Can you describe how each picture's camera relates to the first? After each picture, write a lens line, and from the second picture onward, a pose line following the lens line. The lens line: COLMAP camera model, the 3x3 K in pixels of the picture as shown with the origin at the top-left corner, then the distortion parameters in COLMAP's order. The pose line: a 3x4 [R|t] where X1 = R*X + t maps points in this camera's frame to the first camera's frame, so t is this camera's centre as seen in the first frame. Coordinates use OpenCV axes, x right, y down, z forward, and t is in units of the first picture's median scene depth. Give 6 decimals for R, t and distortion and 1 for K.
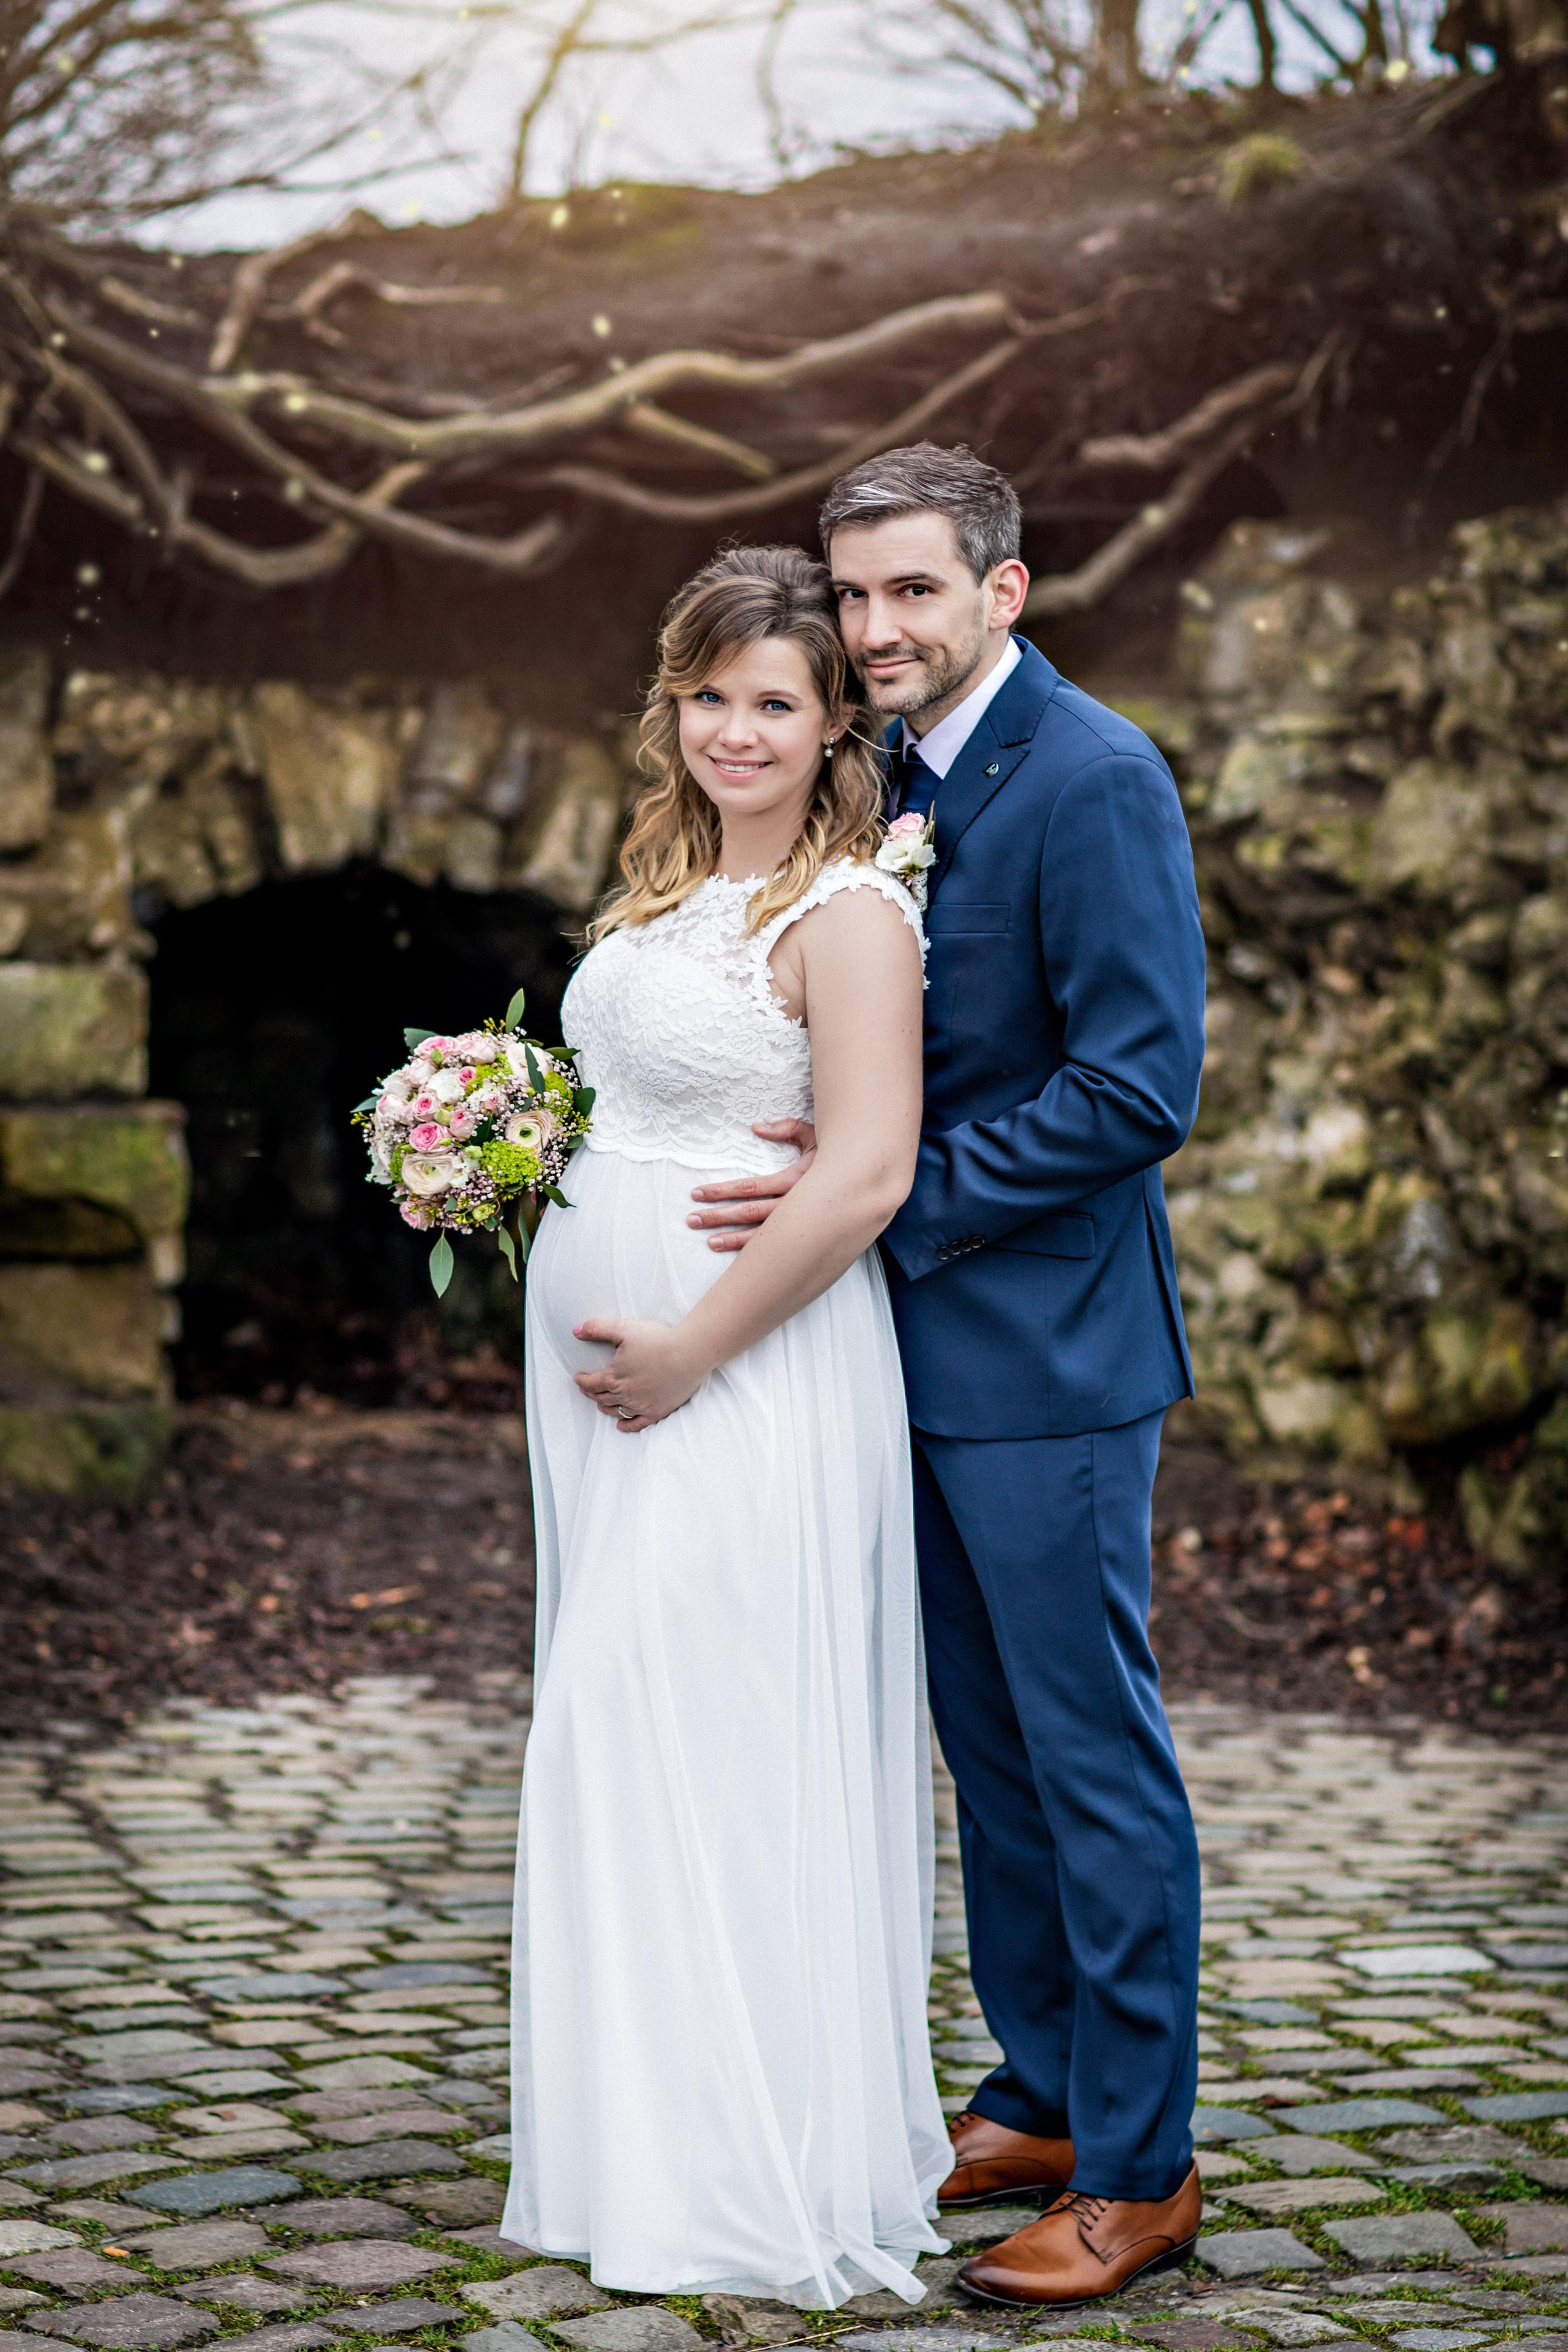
lens RADIAL K [[6838.3, 0, 724.8], [0, 6838.3, 1180.3], [0, 0, 1]] dist [-0.050296, -0.673646]
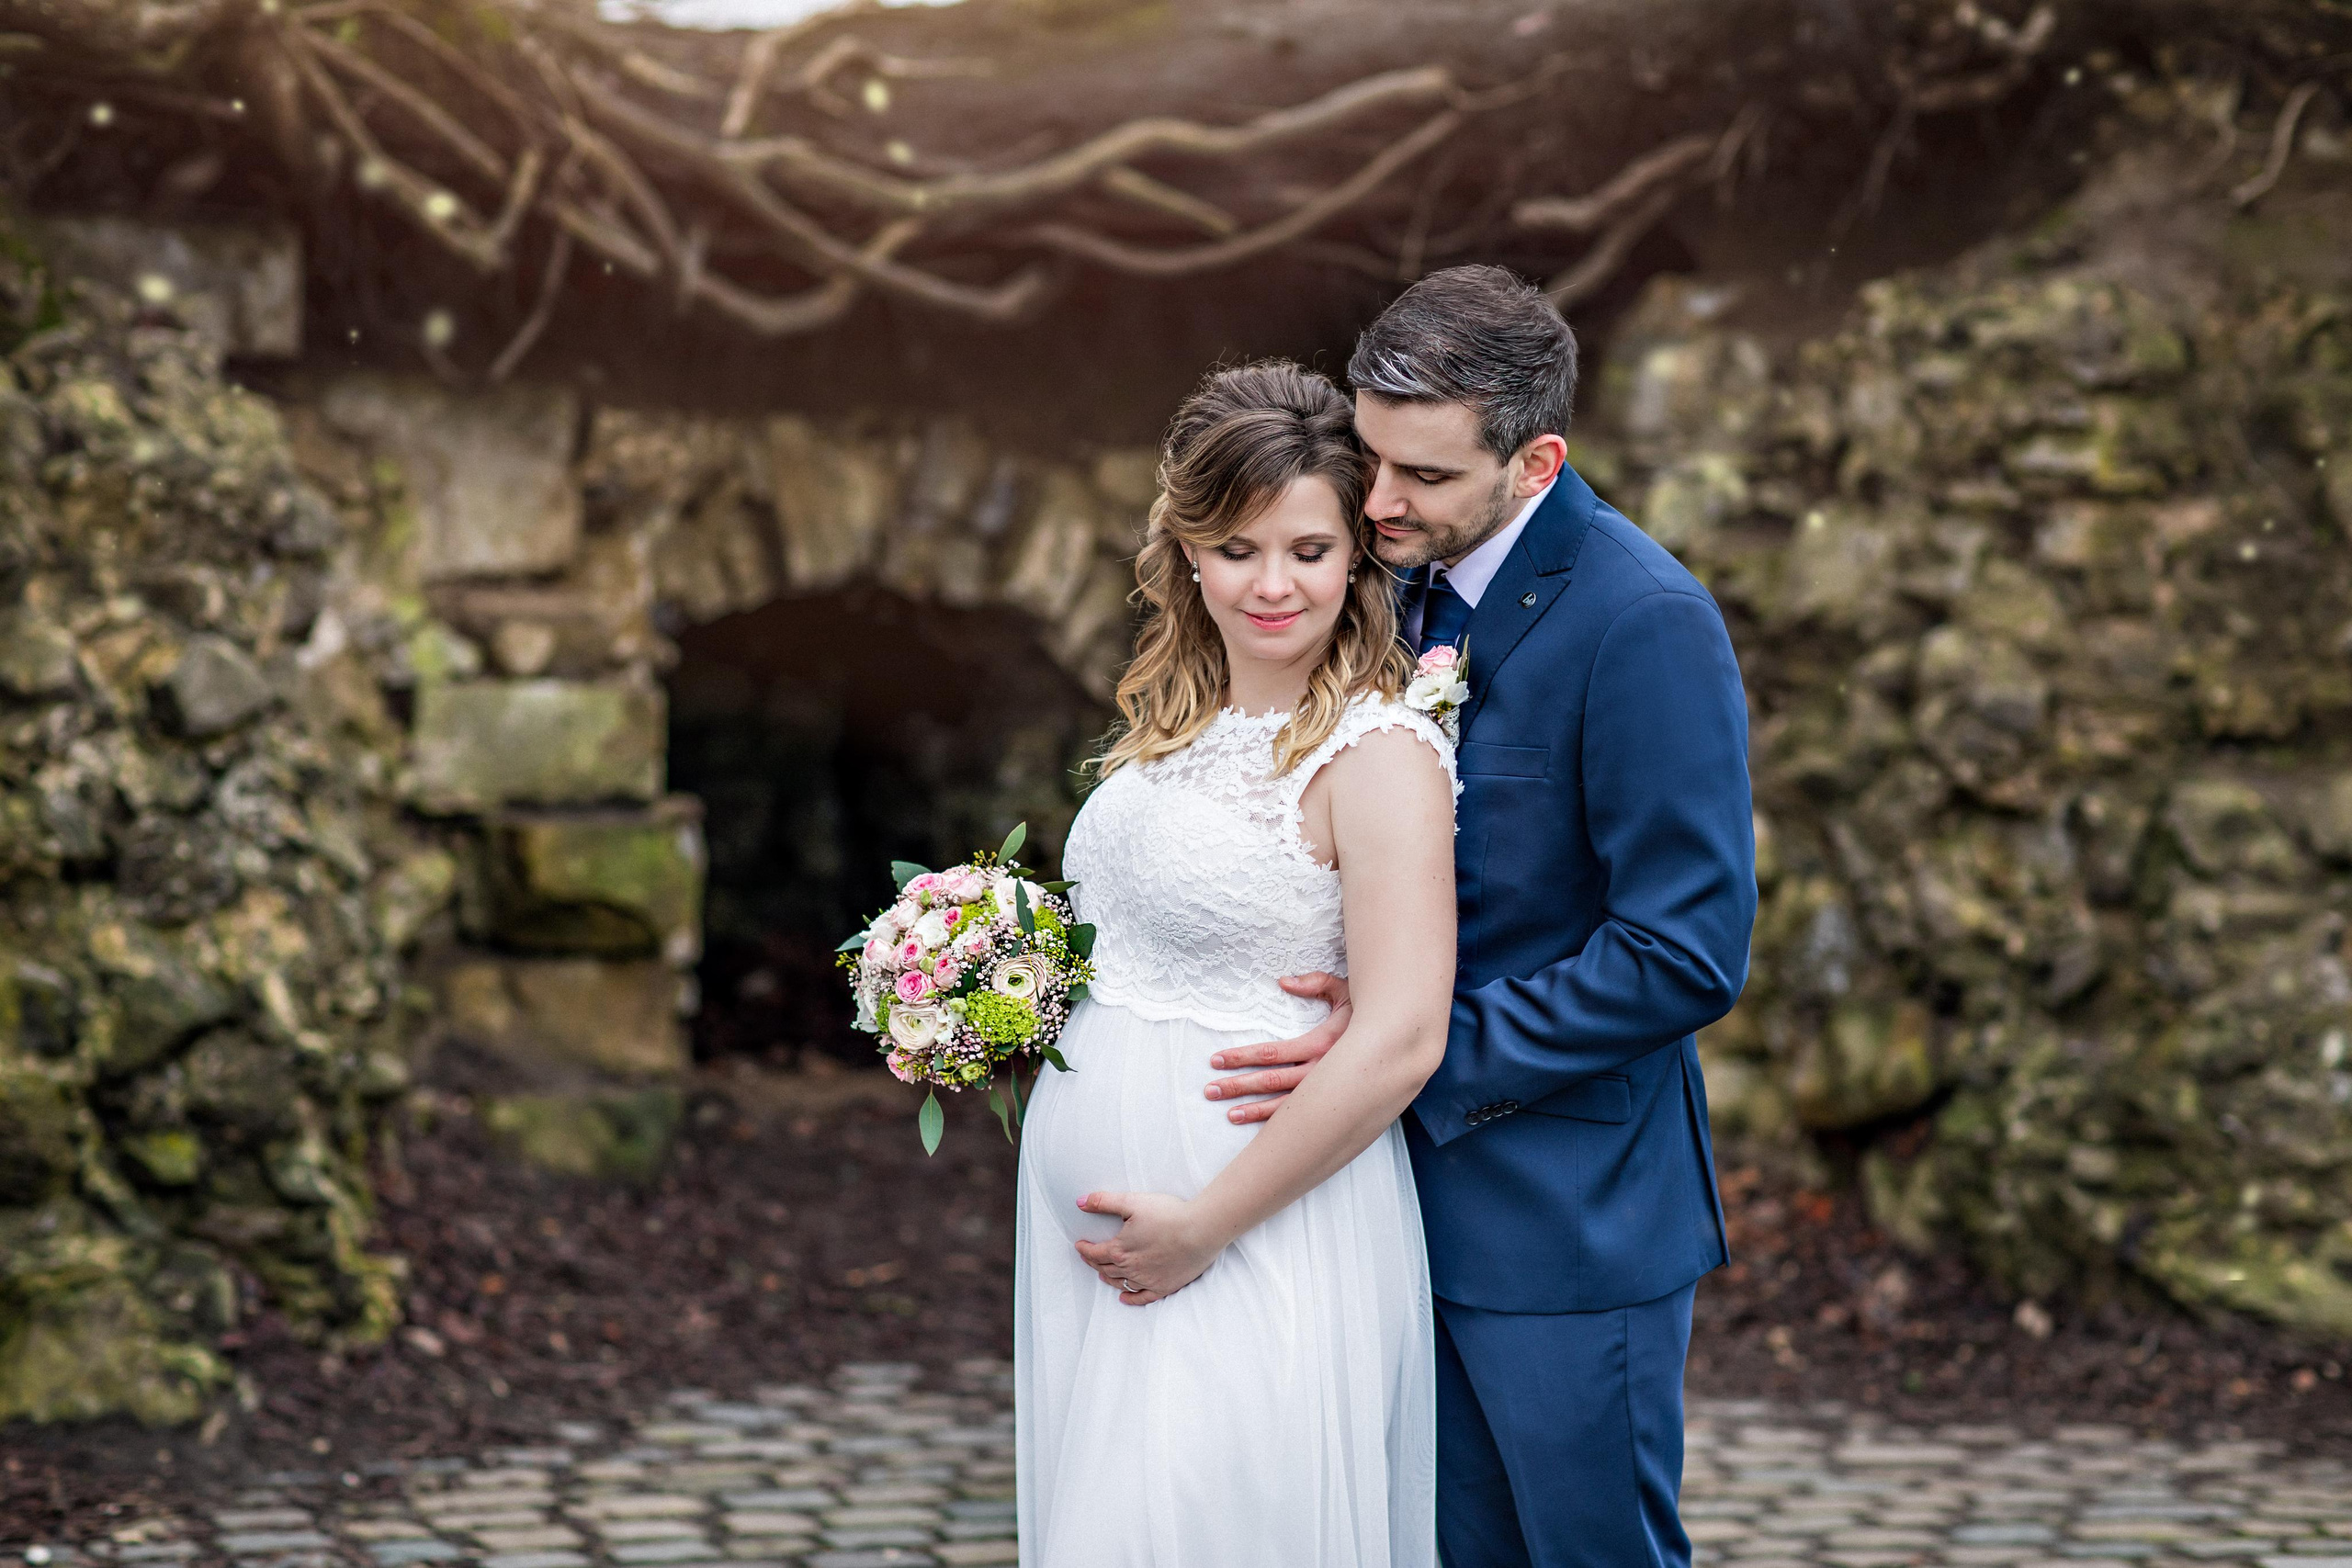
lens RADIAL K [[5212.8, 0, 1180.5], [0, 5212.8, 813.7], [0, 0, 1]] dist [-0.123726, 0.084024]
pose [[0.999971, 0.004319, 0.006332, -0.007309], [-0.004416, 0.999873, 0.015312, -0.024404], [-0.006265, -0.015339, 0.999863, 0.173233]]
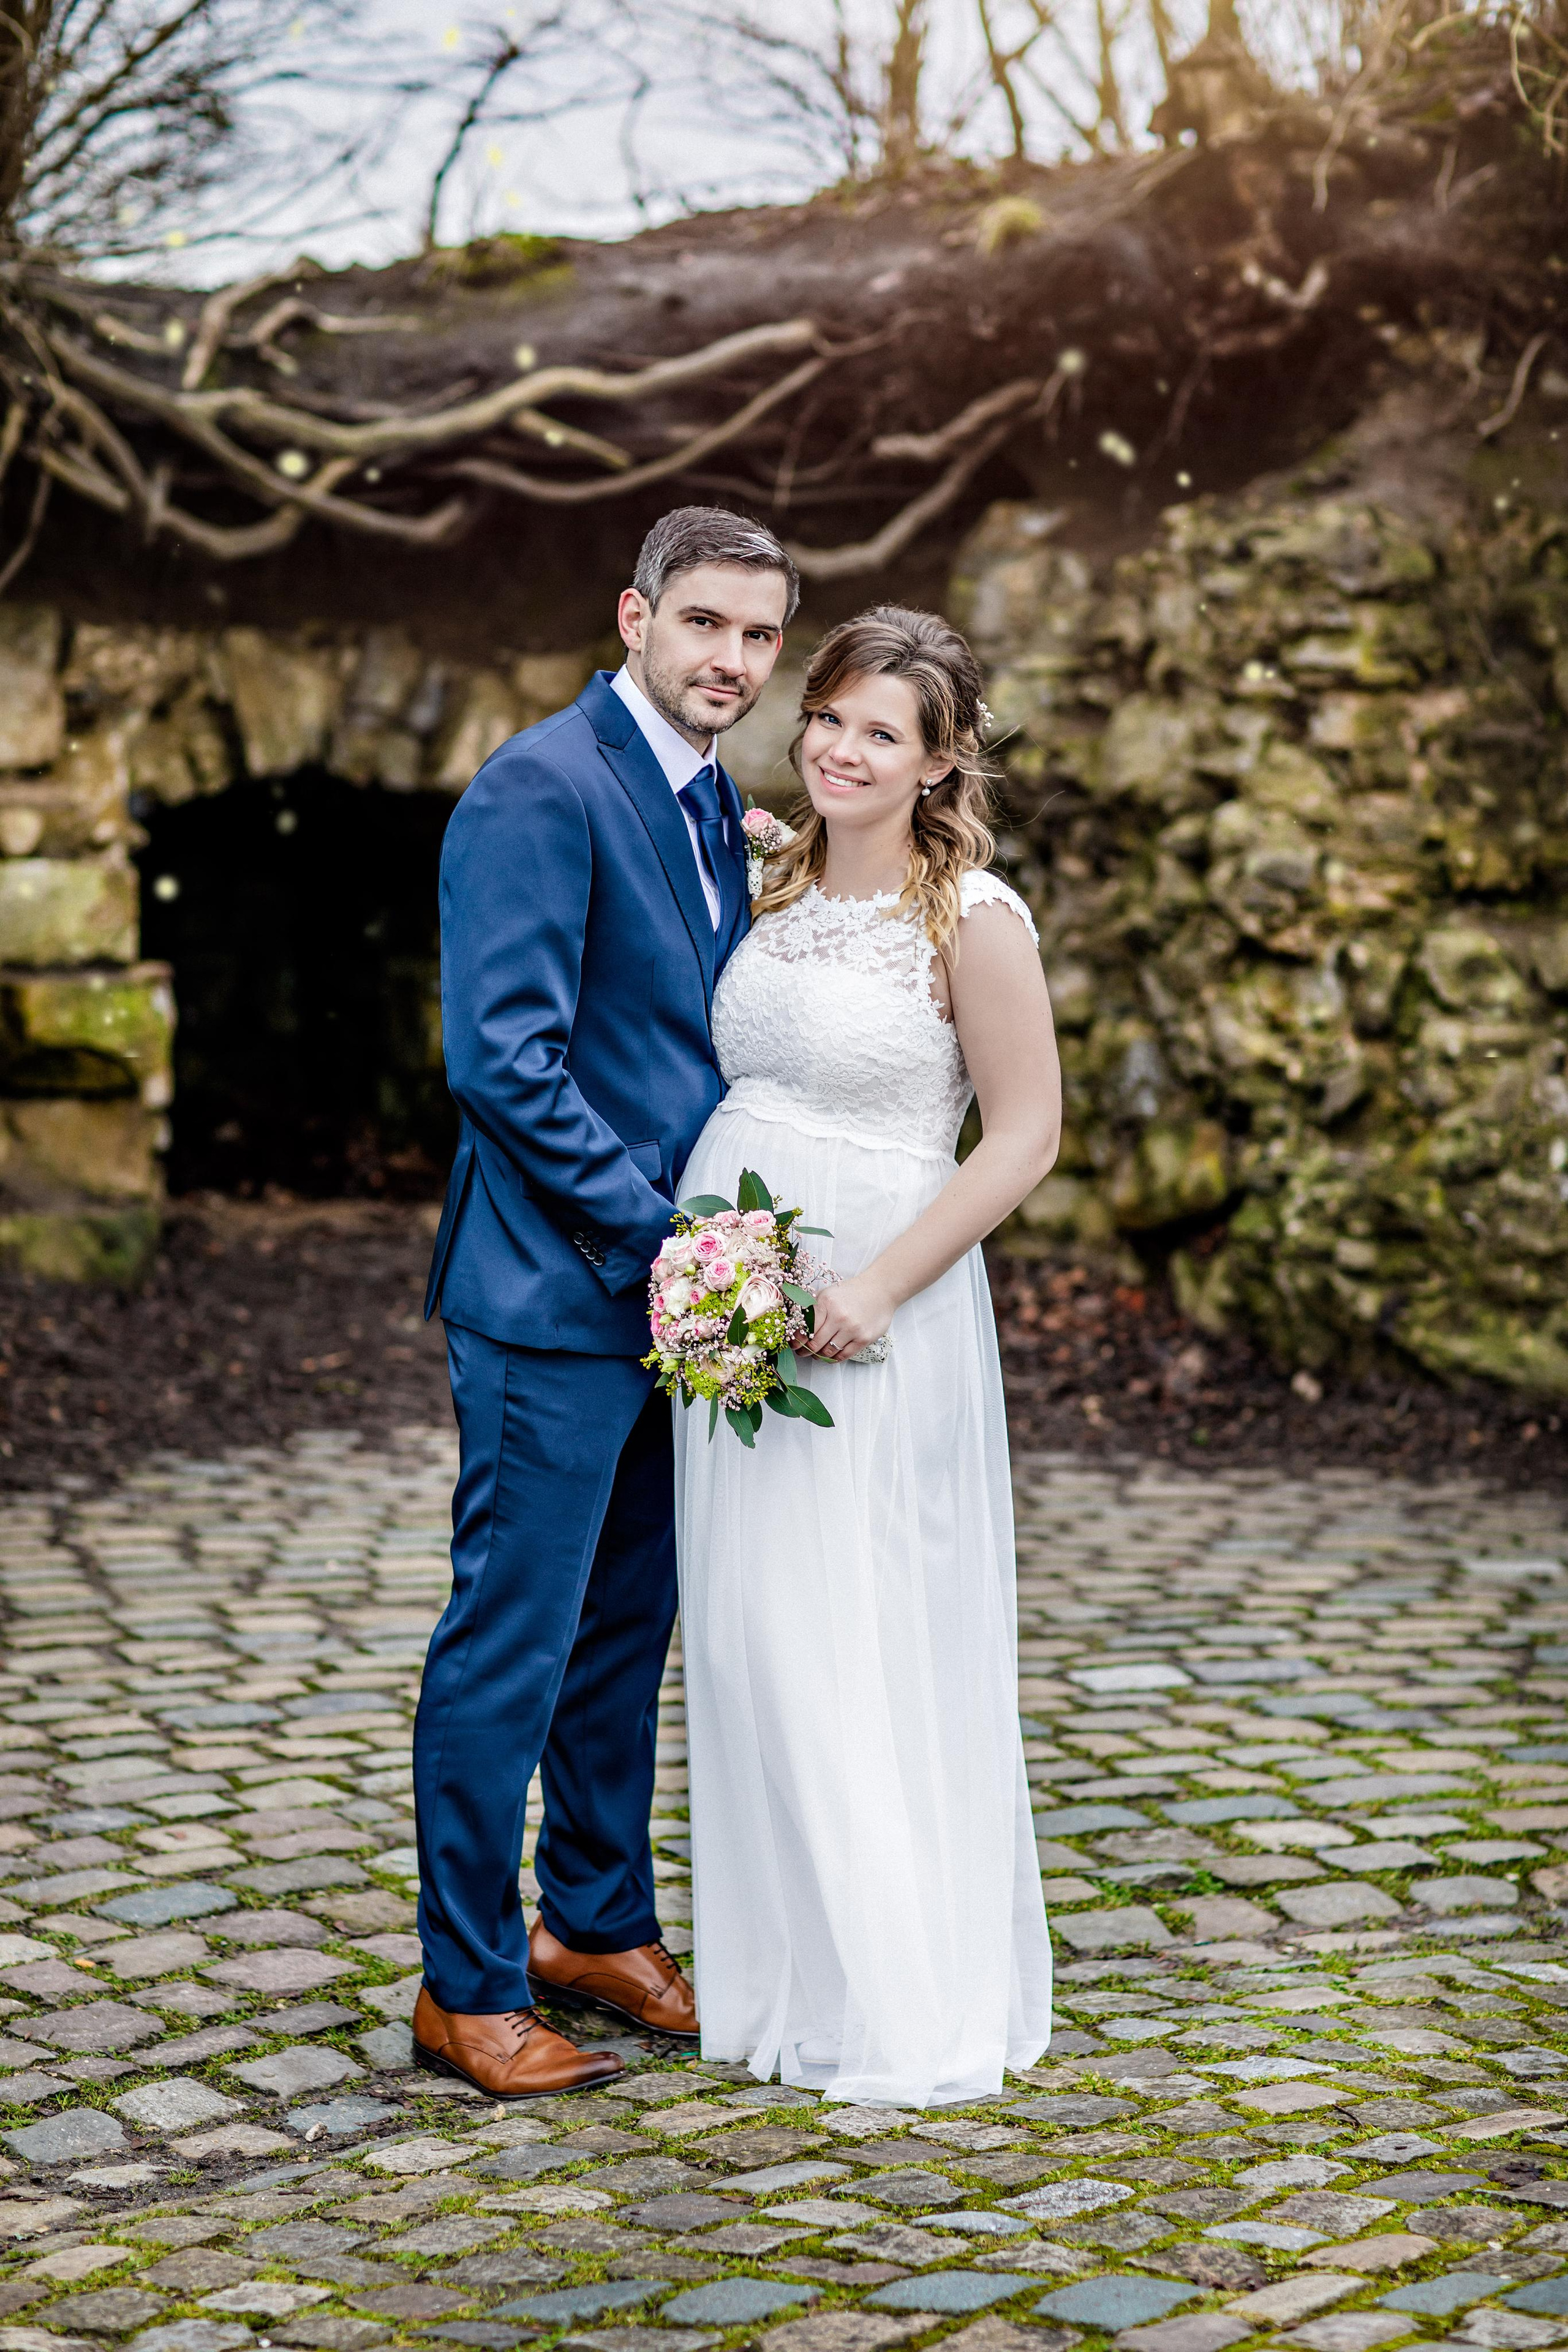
lens RADIAL K [[5213.3, 0, 853.6], [0, 5213.3, 1177.2], [0, 0, 1]] dist [-0.123726, 0.084024]
pose [[0.999092, -0.007938, 0.041856, 0.007587], [0.005962, 0.998871, 0.047132, -0.018098], [-0.042183, -0.046840, 0.998011, 0.030515]]
